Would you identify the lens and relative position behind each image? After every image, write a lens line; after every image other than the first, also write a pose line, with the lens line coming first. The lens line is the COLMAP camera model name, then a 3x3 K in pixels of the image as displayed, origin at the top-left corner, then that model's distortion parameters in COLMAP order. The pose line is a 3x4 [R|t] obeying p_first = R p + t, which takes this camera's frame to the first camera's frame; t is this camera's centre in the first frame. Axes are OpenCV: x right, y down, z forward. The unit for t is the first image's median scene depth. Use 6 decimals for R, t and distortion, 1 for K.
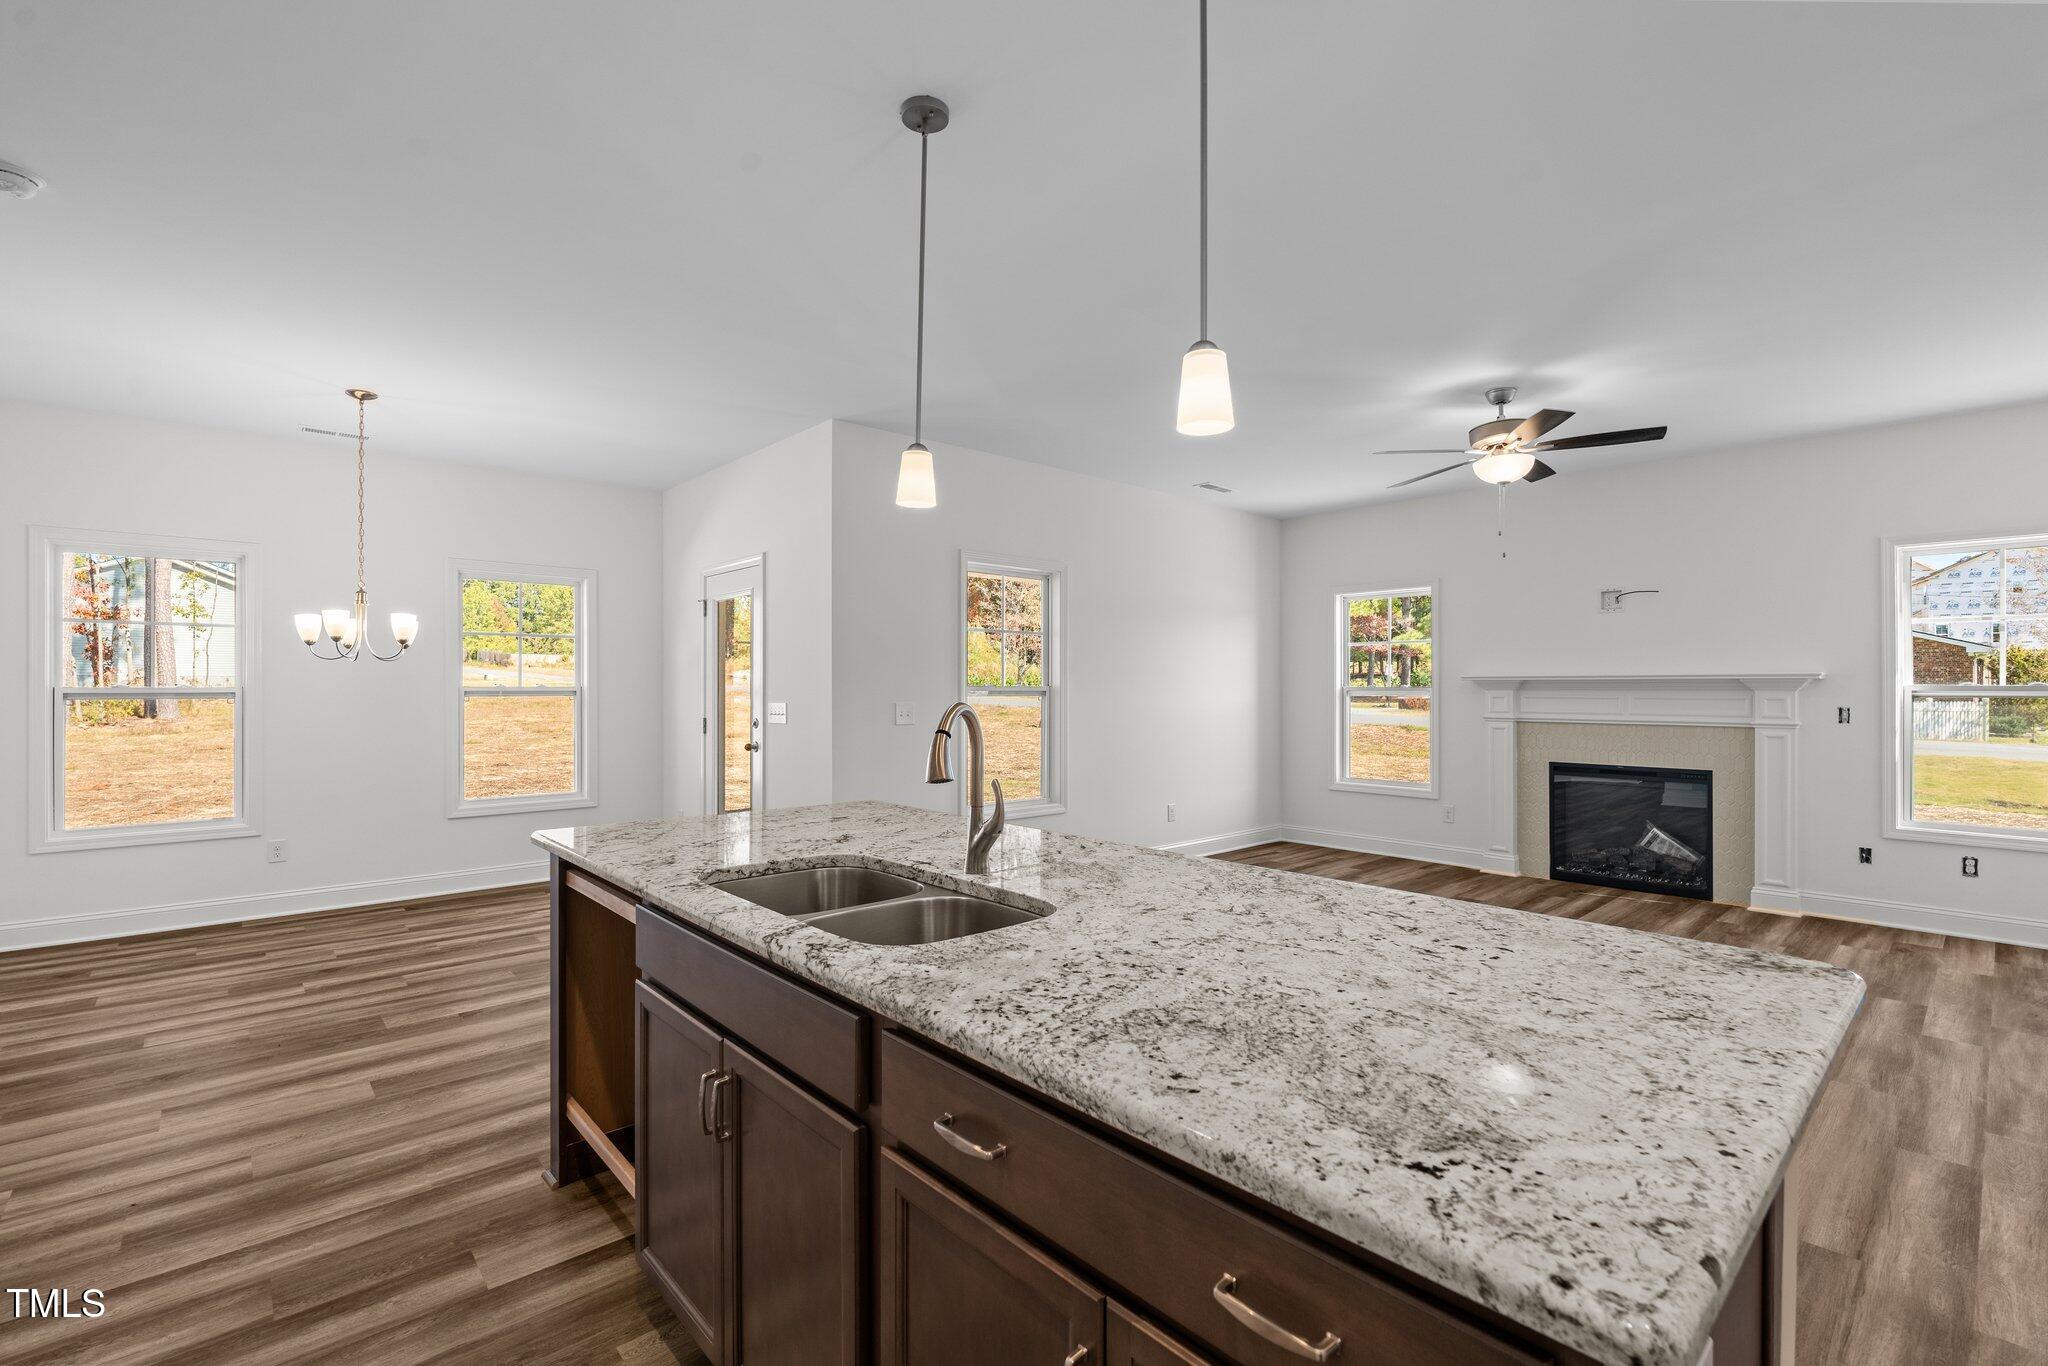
lens RADIAL K [[895.1, 0, 1024.3], [0, 895.1, 693.7], [0, 0, 1]] dist [-0.005684, -0.000021]
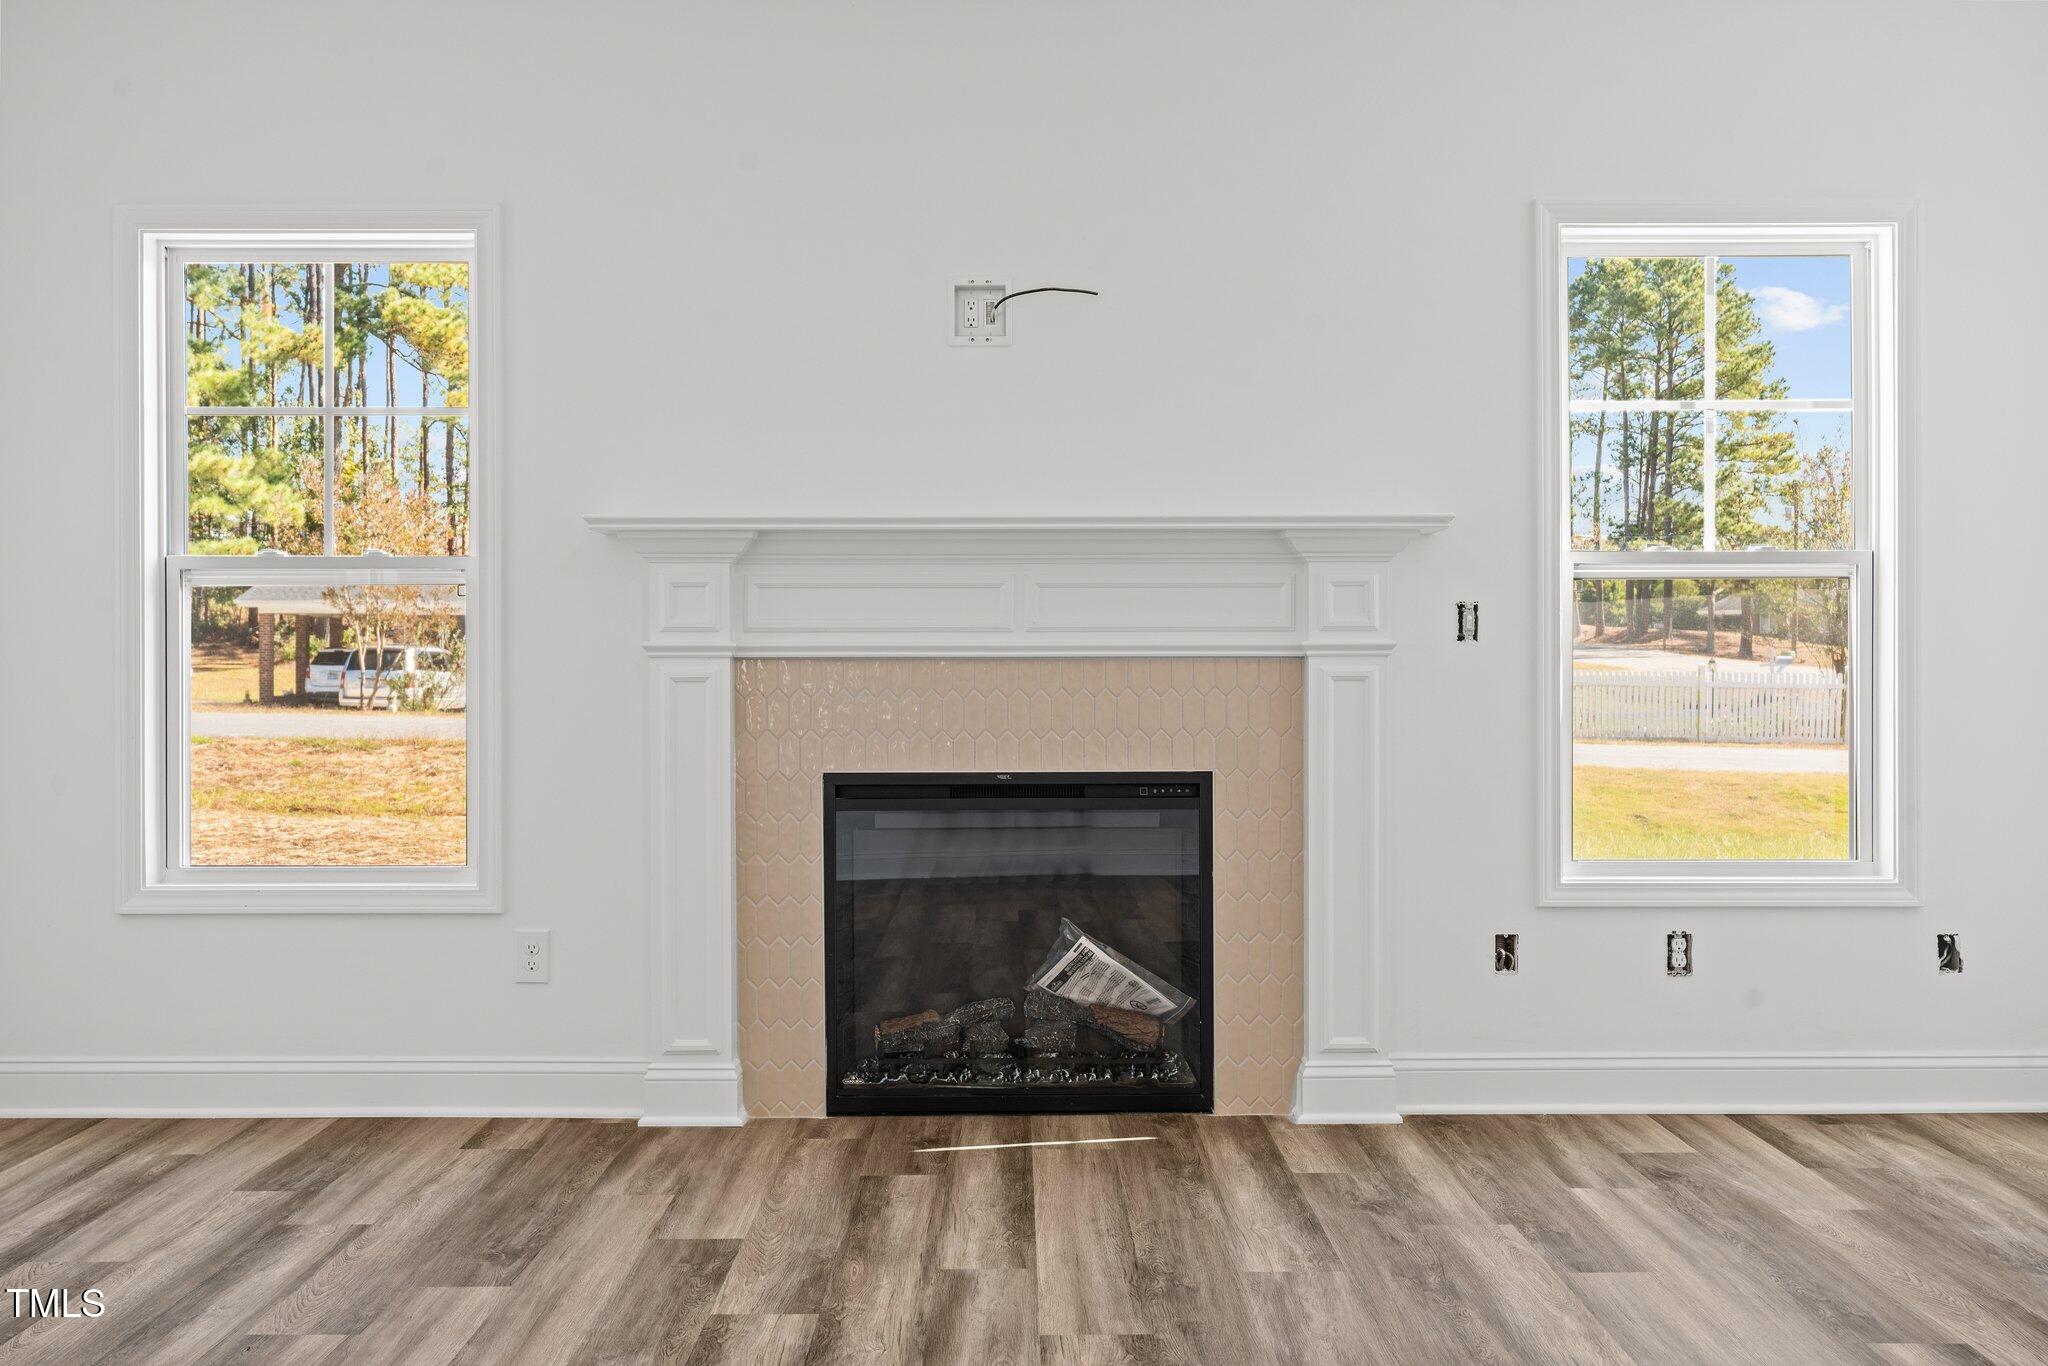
lens RADIAL K [[1998.5, 0, 1024.0], [0, 1998.5, 683.0], [0, 0, 1]] dist [0.008762, -0.004134]
pose [[0.668427, -0.008873, 0.743725, 0.077122], [0.006311, 0.999961, 0.006258, 0.040726], [-0.743751, 0.000510, 0.668457, 0.469417]]
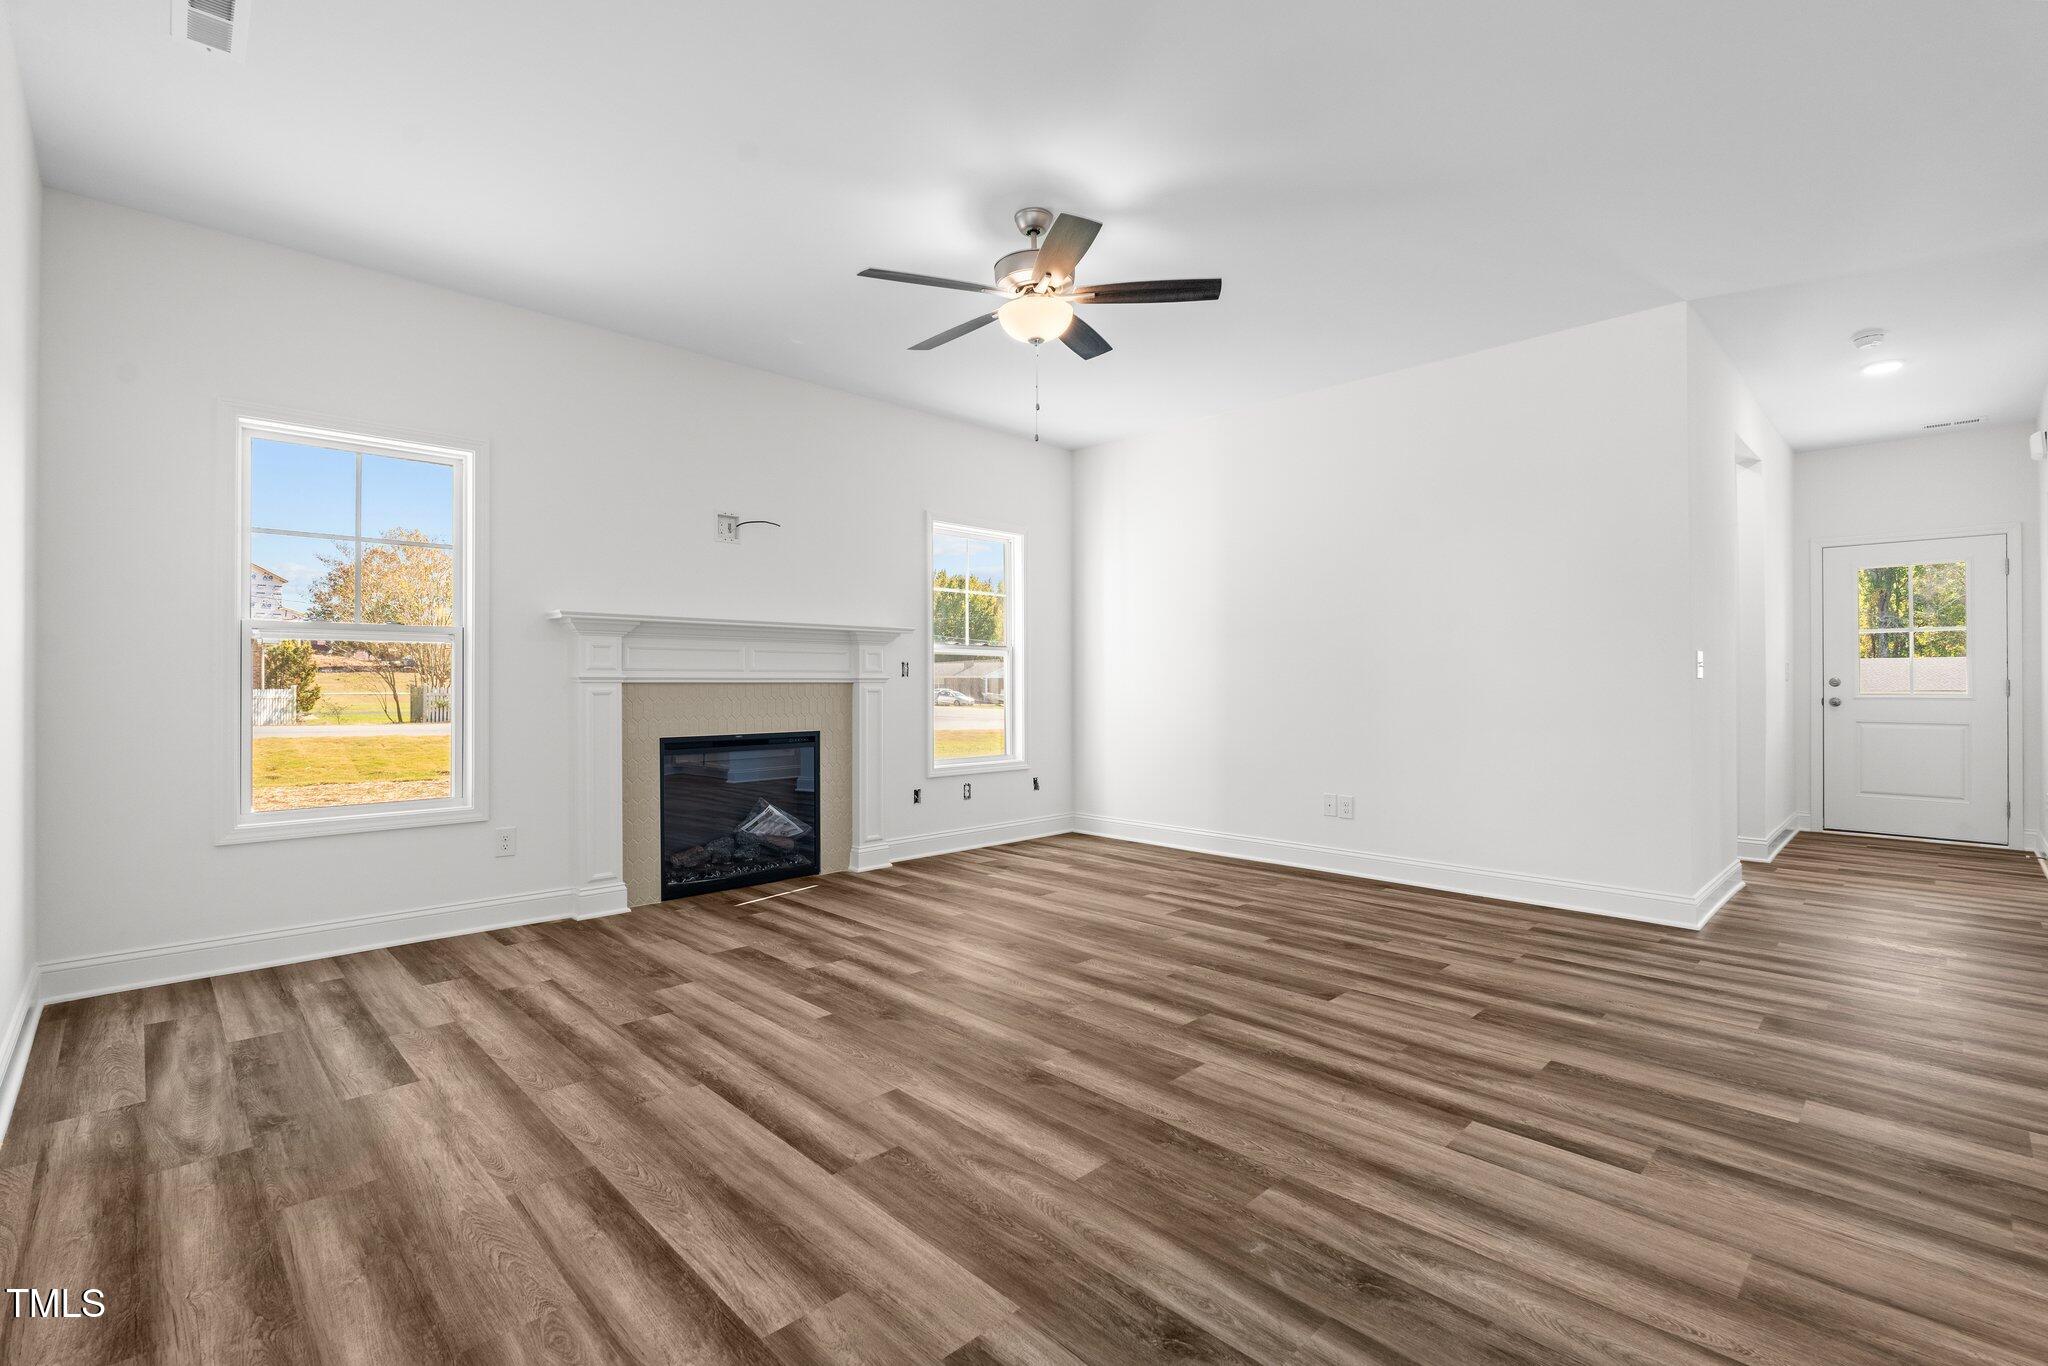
lens RADIAL K [[911.8, 0, 1014.5], [0, 911.8, 684.5], [0, 0, 1]] dist [-0.010312, 0.000066]
pose [[-0.032258, -0.001771, 0.999478, -0.164061], [0.006503, 0.999977, 0.001982, 0.036321], [-0.999458, 0.006563, -0.032245, 0.800949]]
